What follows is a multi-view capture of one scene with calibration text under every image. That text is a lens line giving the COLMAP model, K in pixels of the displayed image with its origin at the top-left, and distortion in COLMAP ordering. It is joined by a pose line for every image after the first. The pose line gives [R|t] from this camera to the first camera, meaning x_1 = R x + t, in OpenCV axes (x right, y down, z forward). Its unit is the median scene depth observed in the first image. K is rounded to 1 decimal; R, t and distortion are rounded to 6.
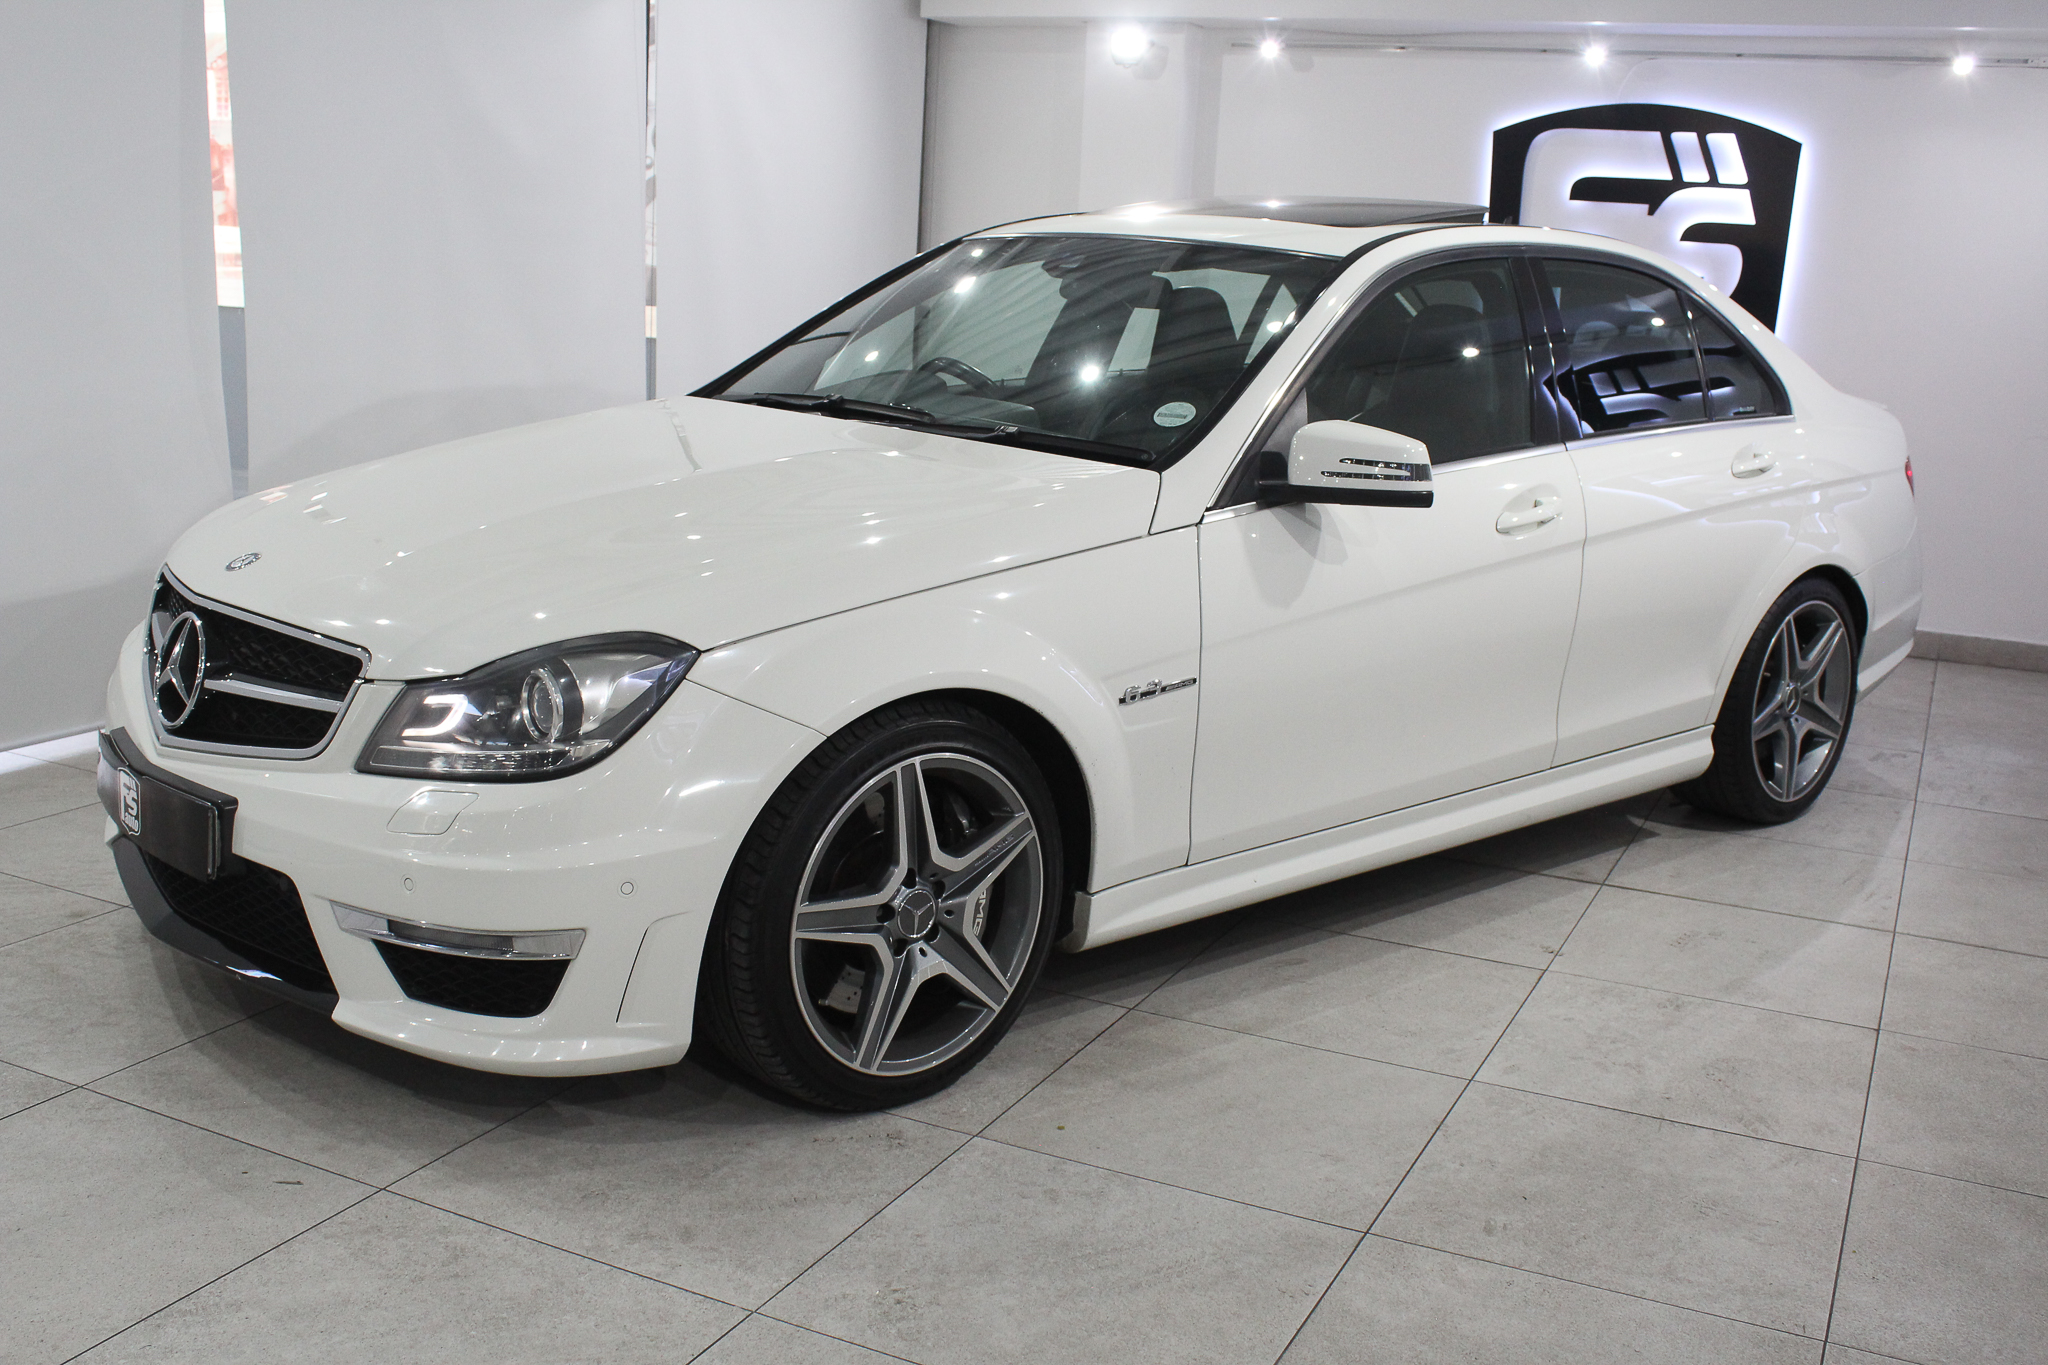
lens RADIAL K [[2030.6, 0, 1024.0], [0, 2030.6, 682.5], [0, 0, 1]] dist [-0.151969, 0.169523]
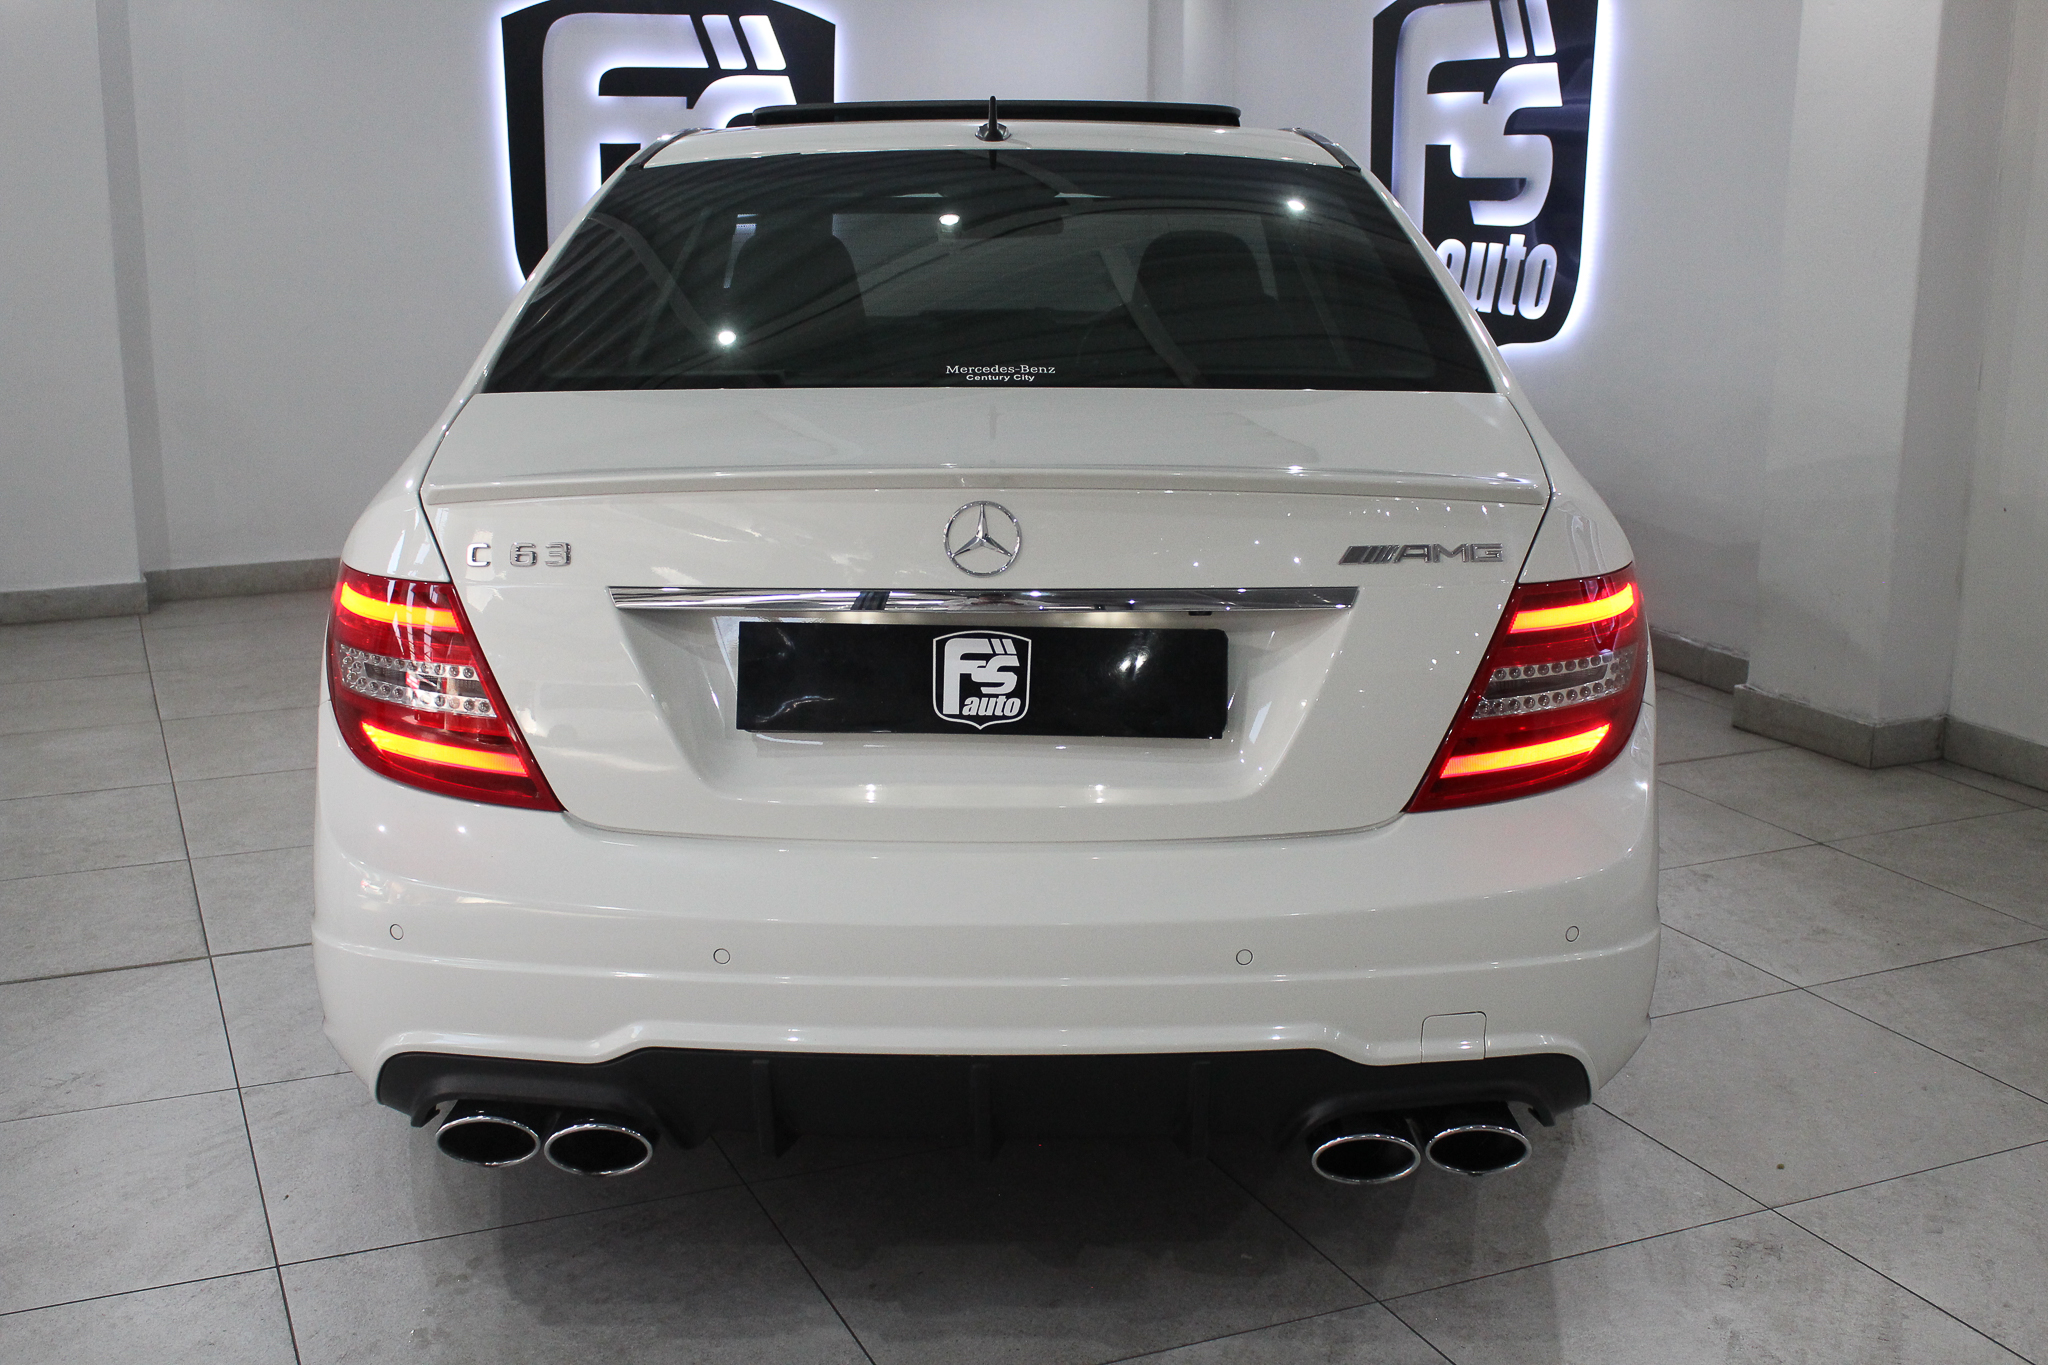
lens RADIAL K [[2211.5, 0, 1024.0], [0, 2211.5, 682.5], [0, 0, 1]] dist [-0.110675, 0.127845]
pose [[0.653723, -0.219243, 0.724278, -0.367894], [0.193930, 0.973685, 0.119701, -0.073916], [-0.731462, 0.062208, 0.679038, 0.242558]]
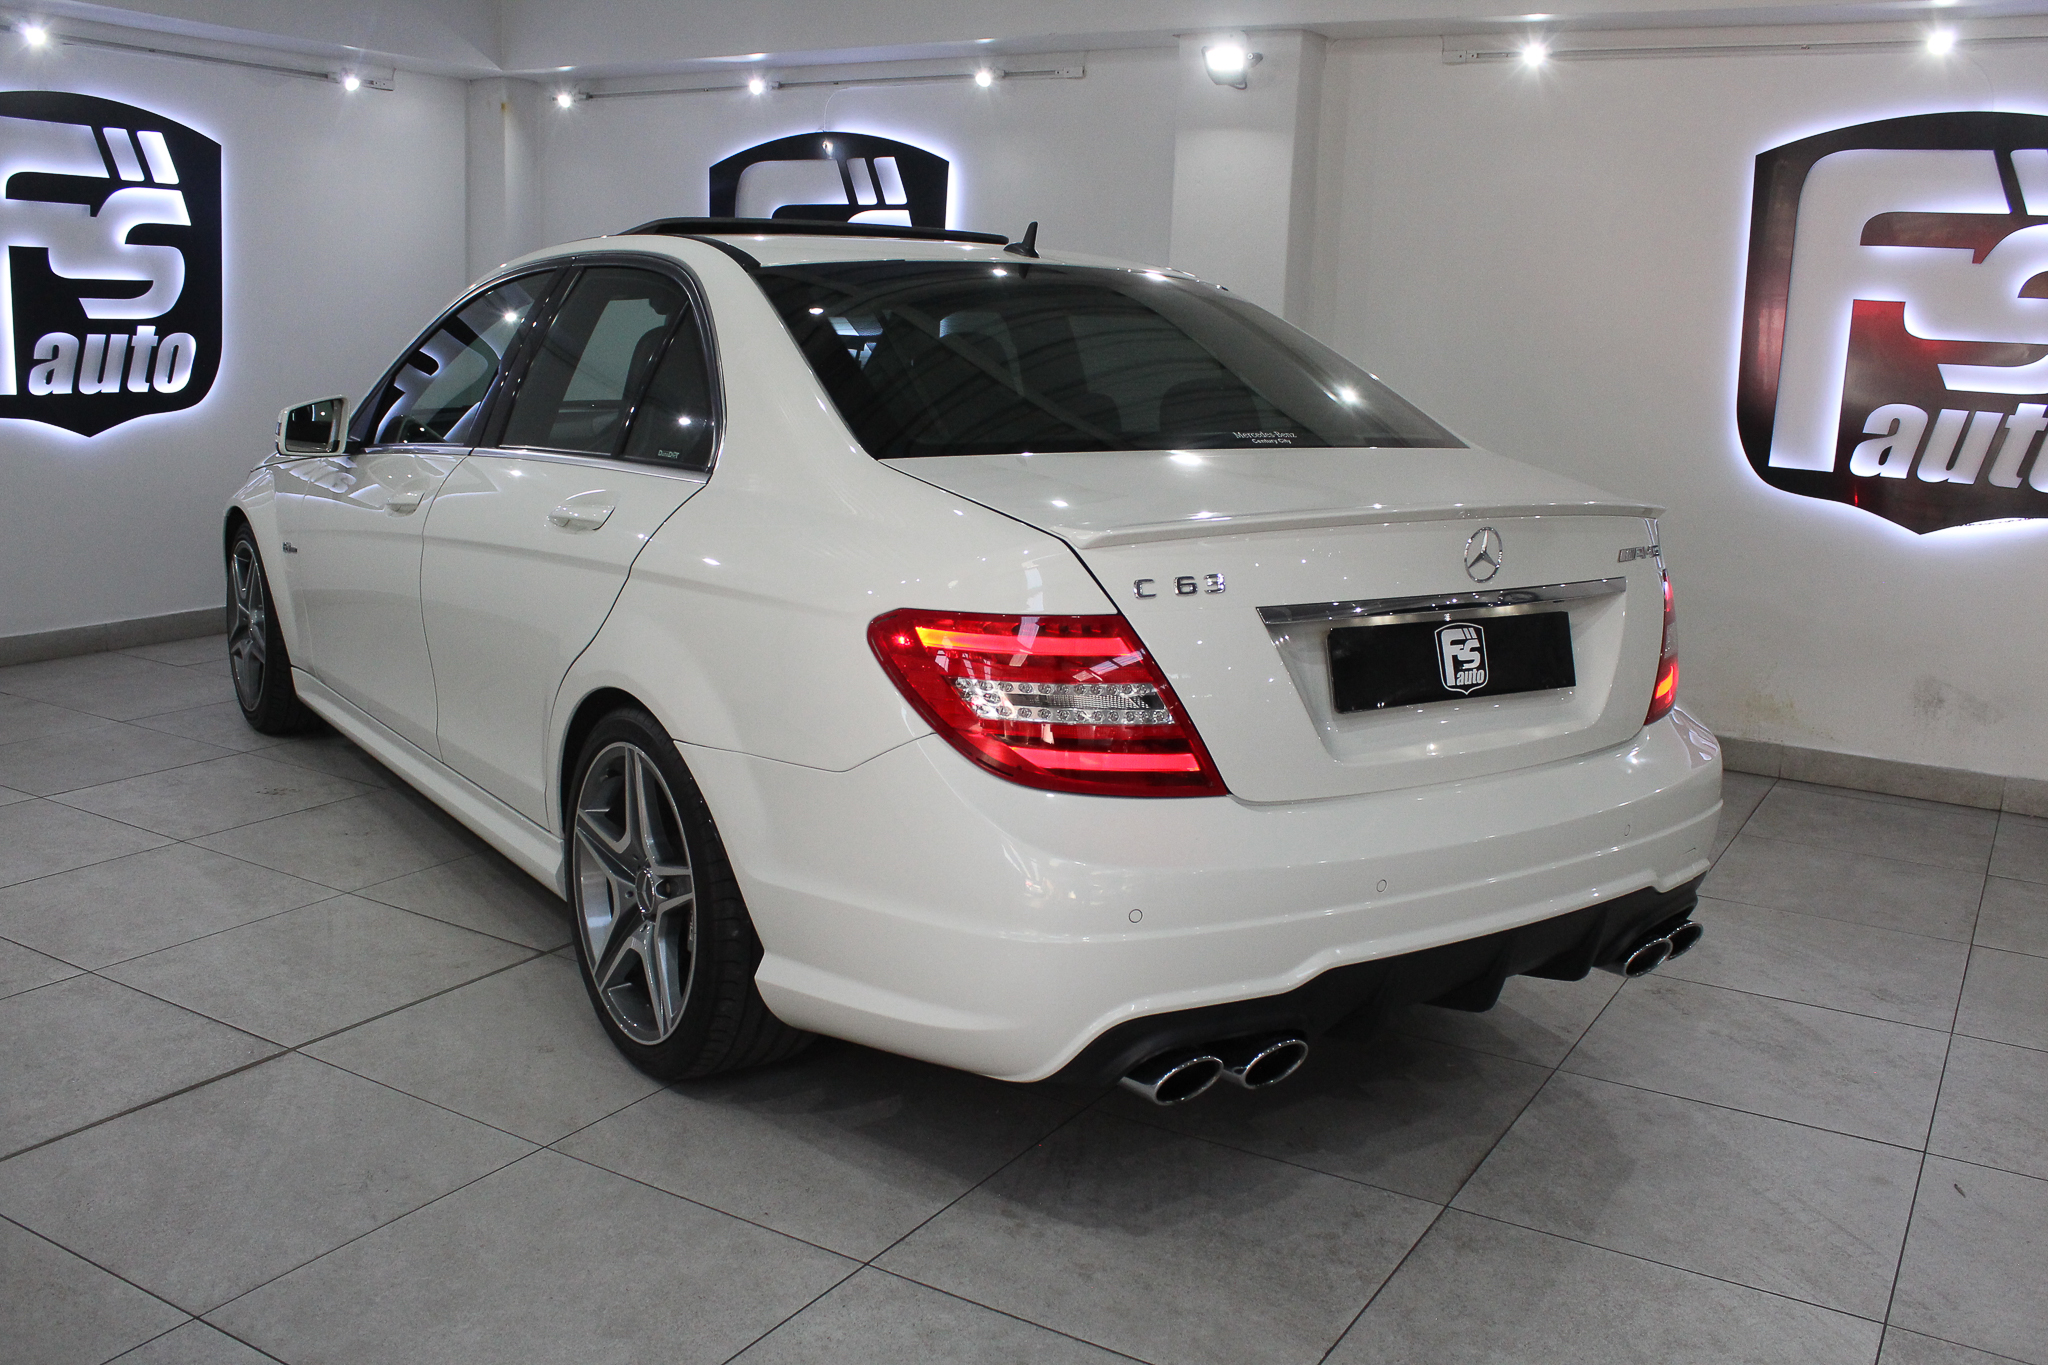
lens RADIAL K [[1756.7, 0, 1019.0], [0, 1756.7, 712.3], [0, 0, 1]] dist [-0.081648, 0.016566]
pose [[0.097890, -0.259314, 0.960819, -0.486241], [0.184005, 0.953526, 0.238599, -0.127071], [-0.978039, 0.153439, 0.141056, 0.511095]]
